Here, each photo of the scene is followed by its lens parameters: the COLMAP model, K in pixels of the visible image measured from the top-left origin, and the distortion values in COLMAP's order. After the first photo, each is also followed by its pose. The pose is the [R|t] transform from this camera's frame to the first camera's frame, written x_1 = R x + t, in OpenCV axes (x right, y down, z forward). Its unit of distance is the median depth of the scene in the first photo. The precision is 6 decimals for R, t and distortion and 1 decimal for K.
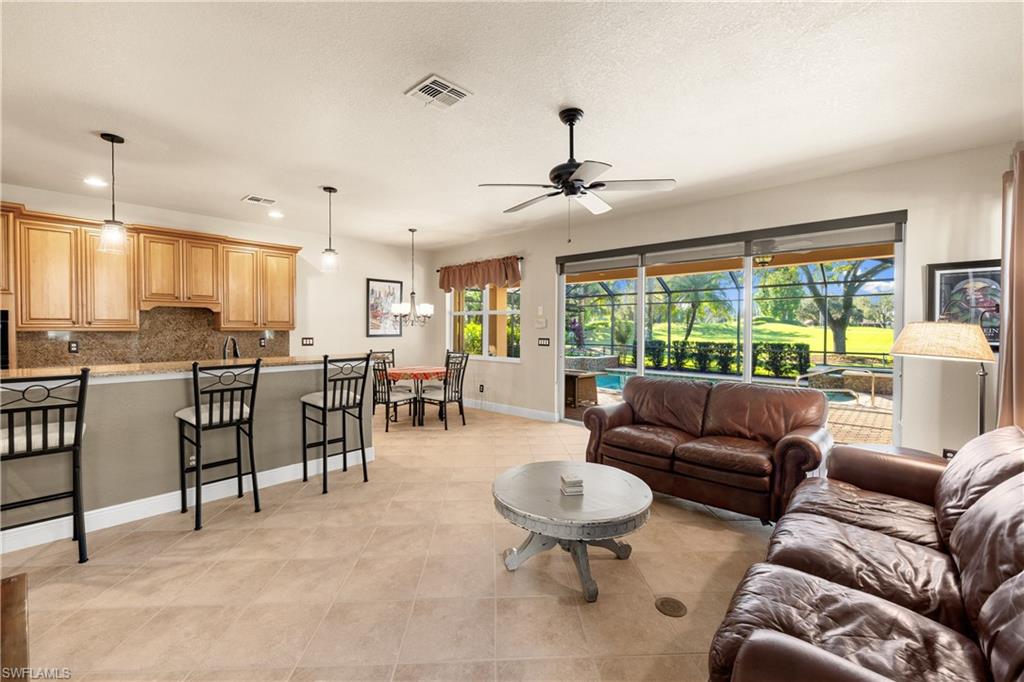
lens RADIAL K [[429.3, 0, 509.3], [0, 429.3, 333.8], [0, 0, 1]] dist [0.000910, 0.000469]
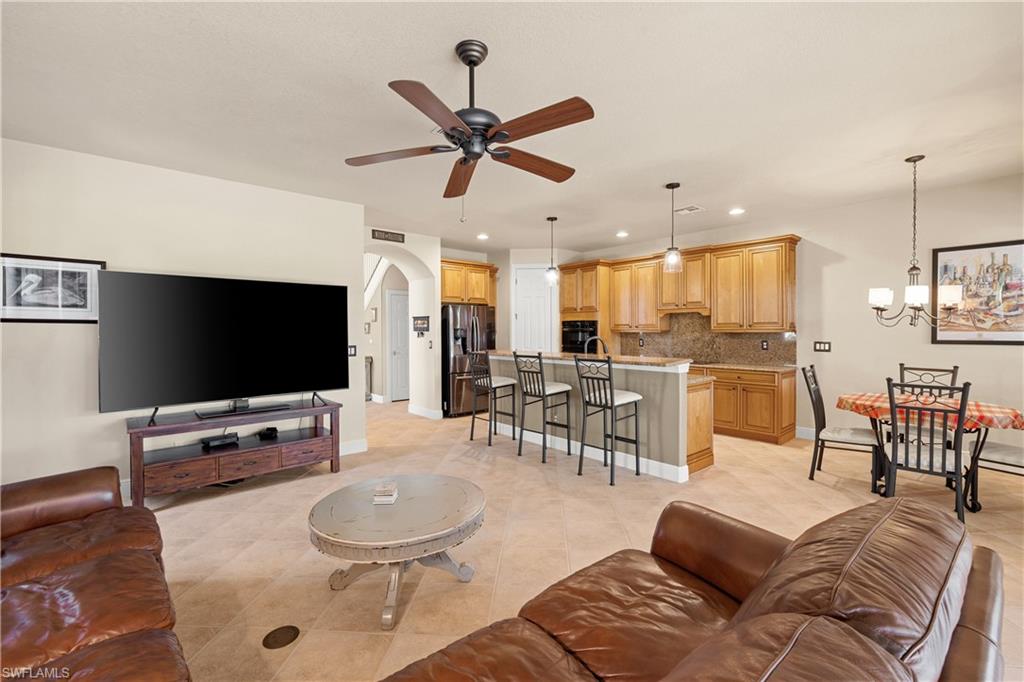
lens RADIAL K [[432.6, 0, 508.8], [0, 432.6, 330.6], [0, 0, 1]] dist [-0.001443, -0.000067]
pose [[-0.114228, -0.000512, -0.993454, 0.493241], [-0.010461, 0.999945, 0.000688, -0.007462], [0.993399, 0.010472, -0.114228, 0.632380]]
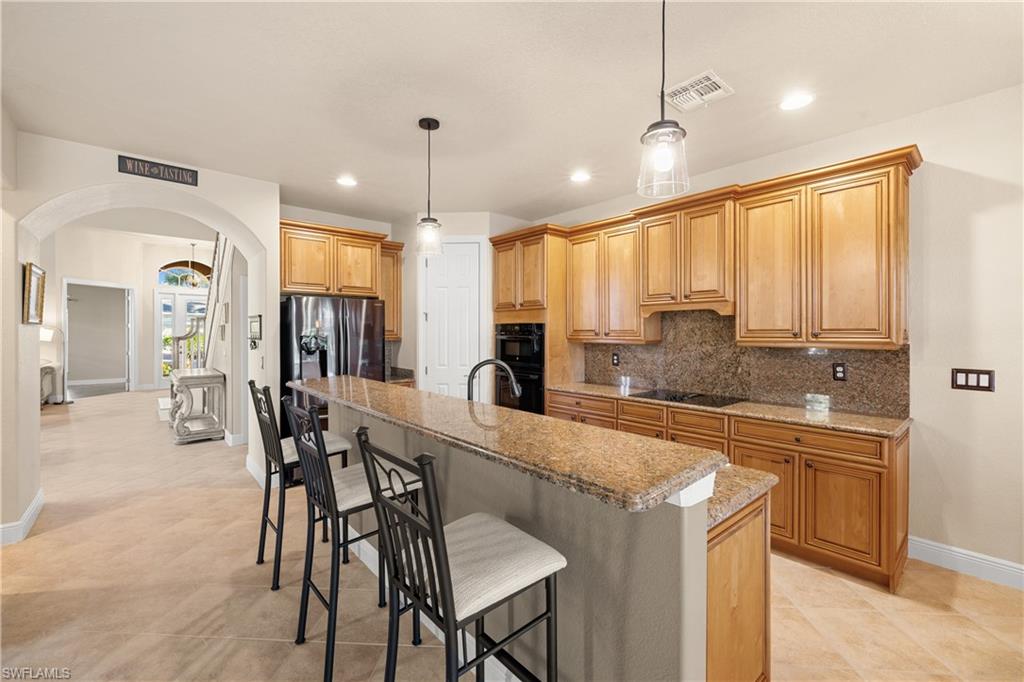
lens RADIAL K [[429.3, 0, 509.3], [0, 429.3, 333.8], [0, 0, 1]] dist [0.000910, 0.000469]
pose [[-0.105542, 0.001193, -0.994414, -0.047183], [-0.014566, 0.999890, 0.002745, -0.022246], [0.994308, 0.014774, -0.105513, 0.771983]]
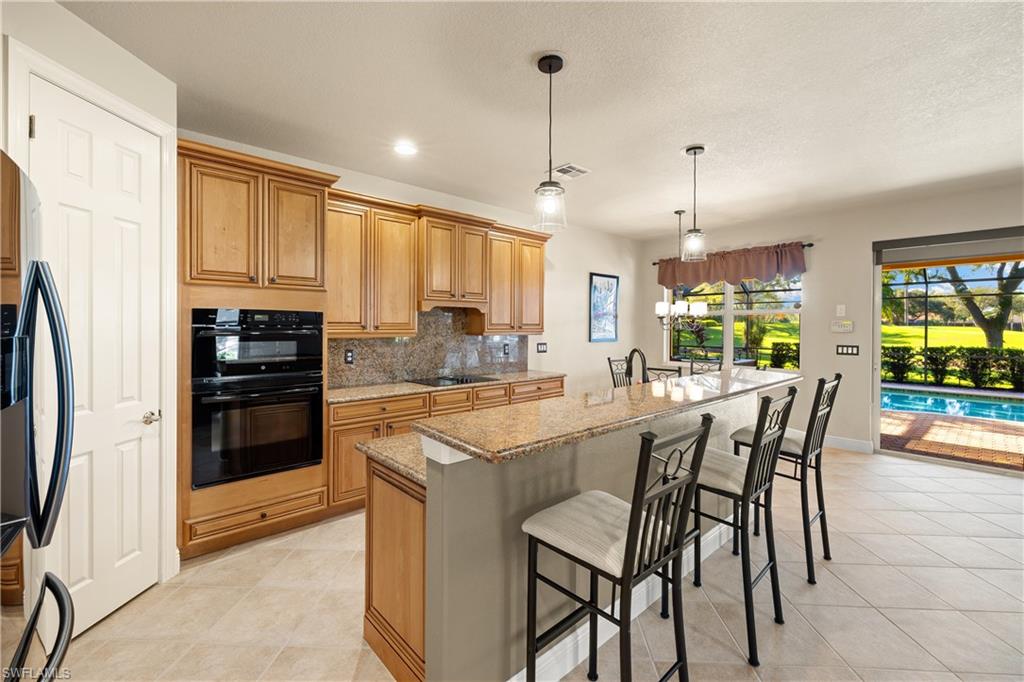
lens RADIAL K [[432.6, 0, 508.8], [0, 432.6, 330.6], [0, 0, 1]] dist [-0.001443, -0.000067]
pose [[0.996263, 0.002138, -0.086344, -0.570987], [-0.002587, 0.999984, -0.005084, -0.013679], [0.086332, 0.005288, 0.996252, 0.186360]]
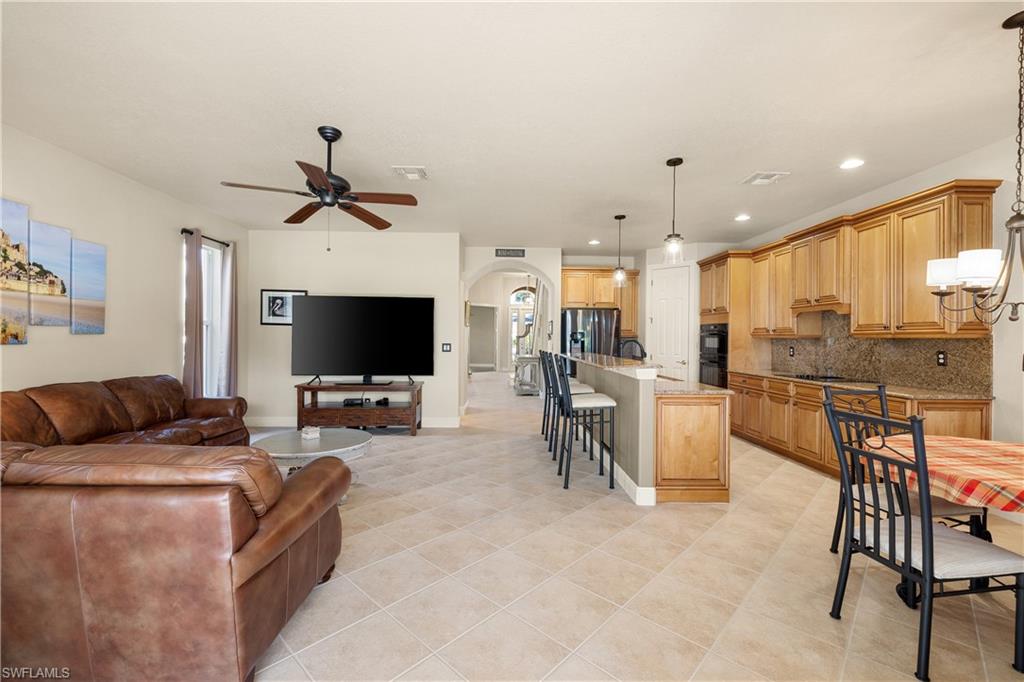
lens RADIAL K [[429.3, 0, 509.3], [0, 429.3, 333.8], [0, 0, 1]] dist [0.000910, 0.000469]
pose [[-0.715280, -0.015383, -0.698668, 0.316717], [-0.021363, 0.999772, -0.000142, -0.001247], [0.698511, 0.014824, -0.715446, 1.156430]]
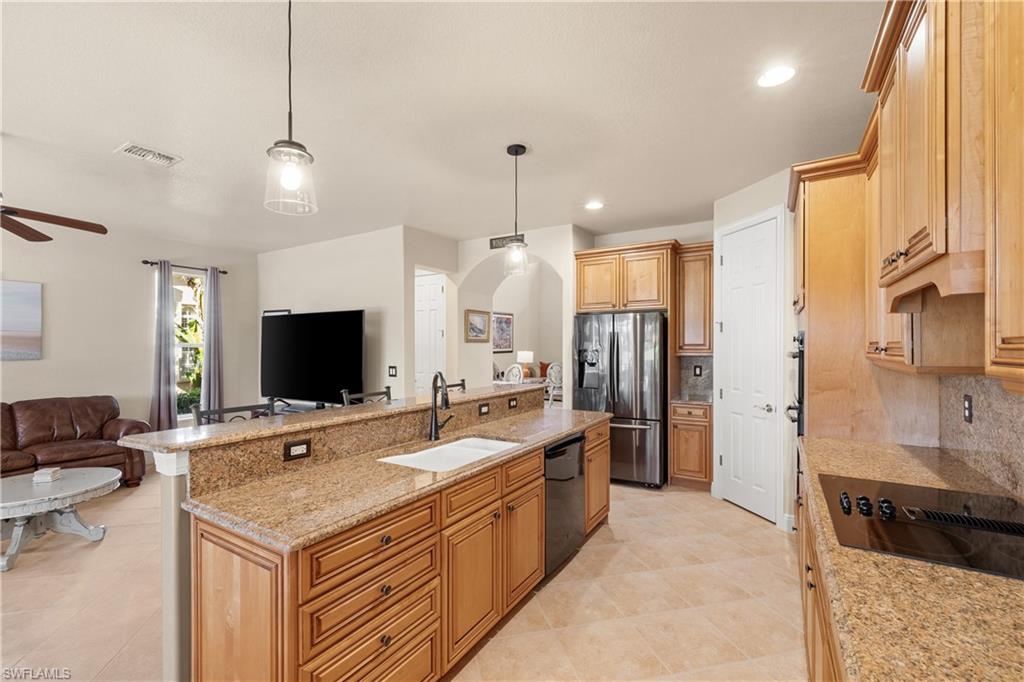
lens RADIAL K [[439.9, 0, 508.9], [0, 439.9, 345.5], [0, 0, 1]] dist [-0.000038, 0.000046]
pose [[-0.980134, -0.002367, -0.198324, -0.445865], [-0.004813, 0.999918, 0.011854, -0.029305], [0.198279, 0.012574, -0.980065, 1.184507]]
